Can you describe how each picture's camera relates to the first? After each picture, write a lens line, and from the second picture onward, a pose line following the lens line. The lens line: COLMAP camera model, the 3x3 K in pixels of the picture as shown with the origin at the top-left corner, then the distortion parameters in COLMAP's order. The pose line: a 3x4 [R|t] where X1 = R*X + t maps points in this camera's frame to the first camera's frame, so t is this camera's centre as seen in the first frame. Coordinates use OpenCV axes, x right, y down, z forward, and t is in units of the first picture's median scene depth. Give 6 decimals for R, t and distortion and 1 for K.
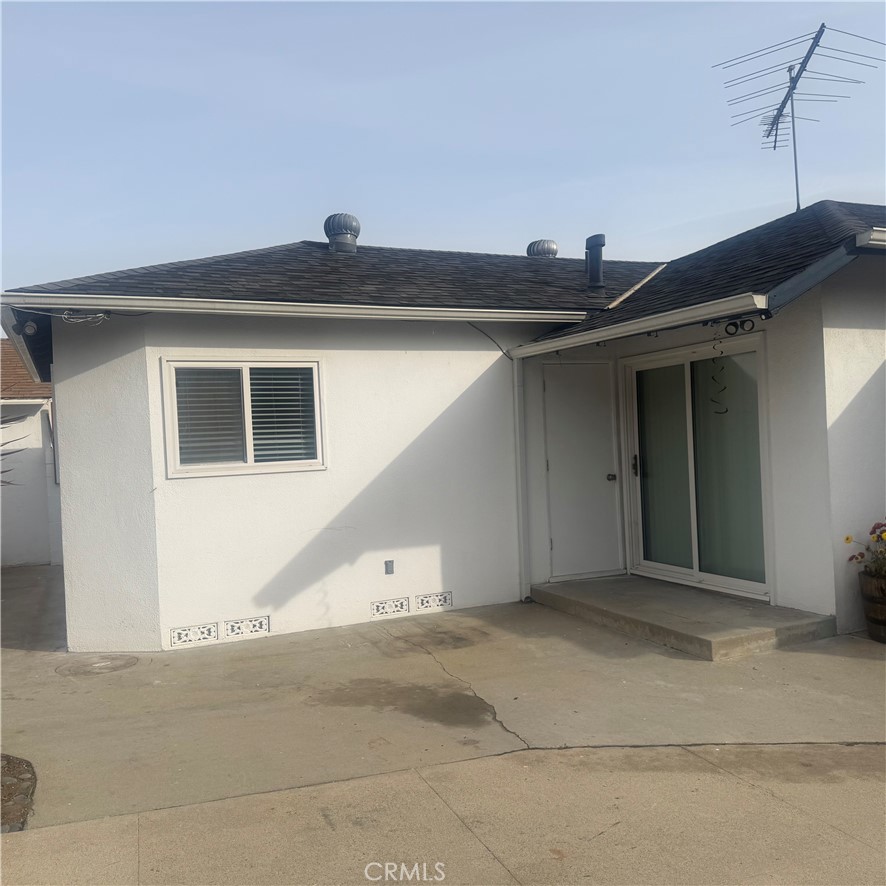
lens RADIAL K [[823.2, 0, 439.8], [0, 823.2, 442.1], [0, 0, 1]] dist [0.126938, -0.209382]
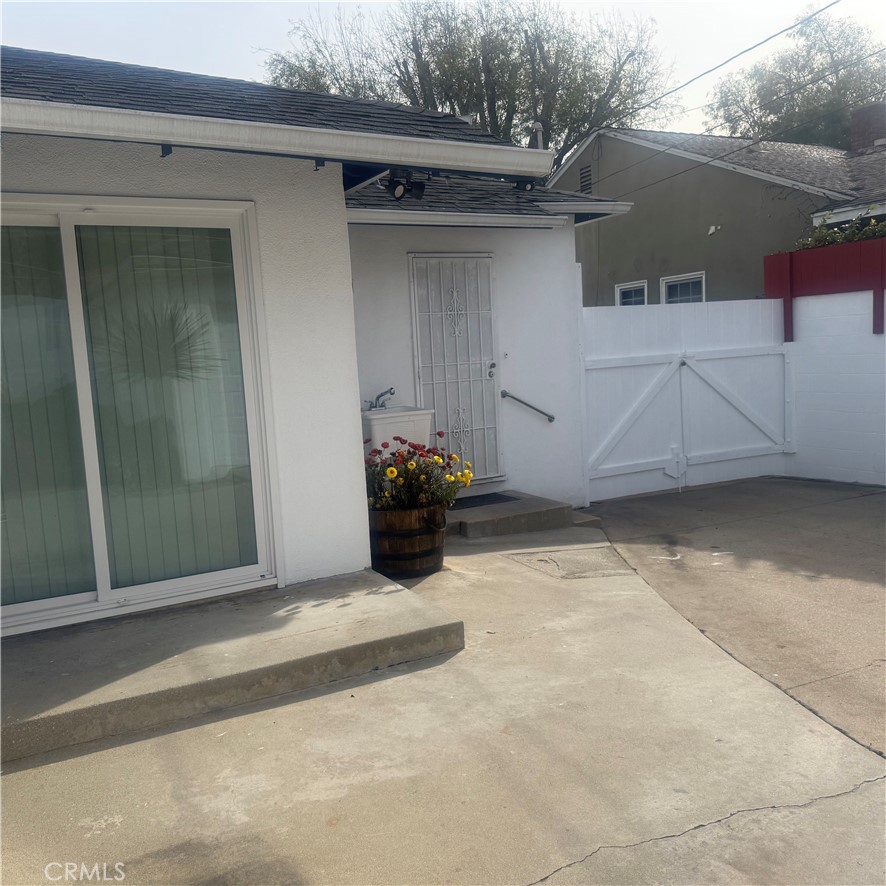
lens RADIAL K [[823.2, 0, 439.8], [0, 823.2, 442.1], [0, 0, 1]] dist [0.126938, -0.209382]
pose [[-0.082865, -0.058604, 0.994836, -0.325510], [0.054755, 0.996494, 0.063263, 0.030073], [-0.995055, 0.059714, -0.079366, 0.908217]]
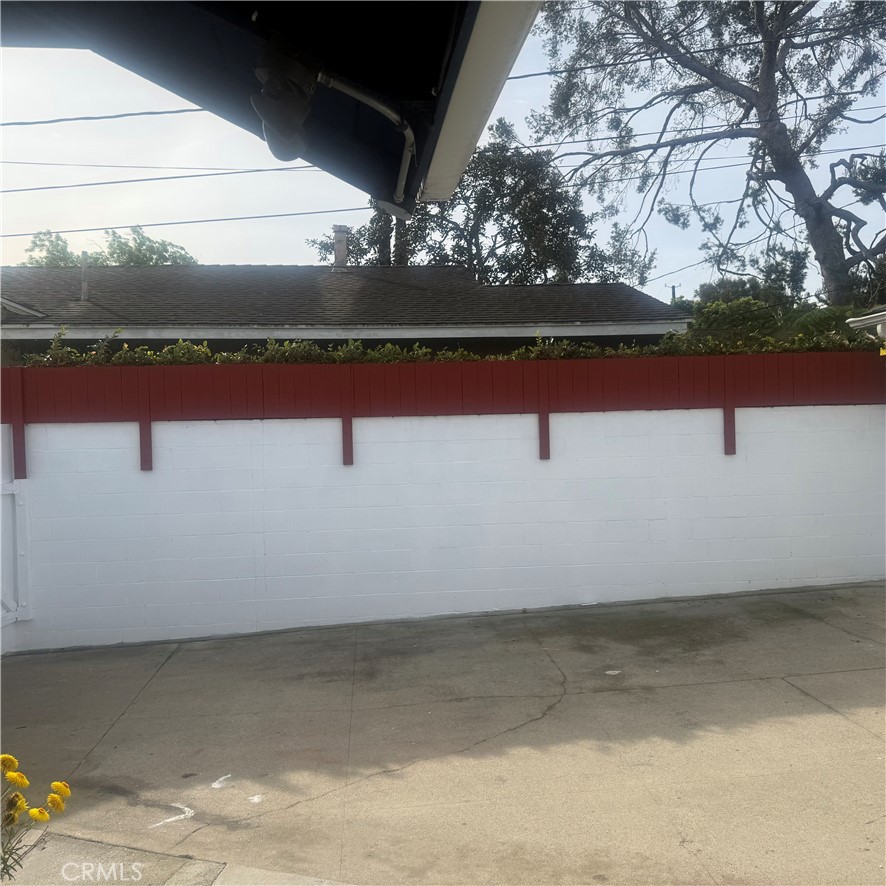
lens RADIAL K [[830.3, 0, 438.9], [0, 830.3, 443.1], [0, 0, 1]] dist [0.051125, -0.081284]
pose [[-0.950807, 0.069180, 0.301961, 0.191815], [0.070553, 0.997488, -0.006372, -0.020203], [-0.301643, 0.015246, -0.953299, 1.103655]]
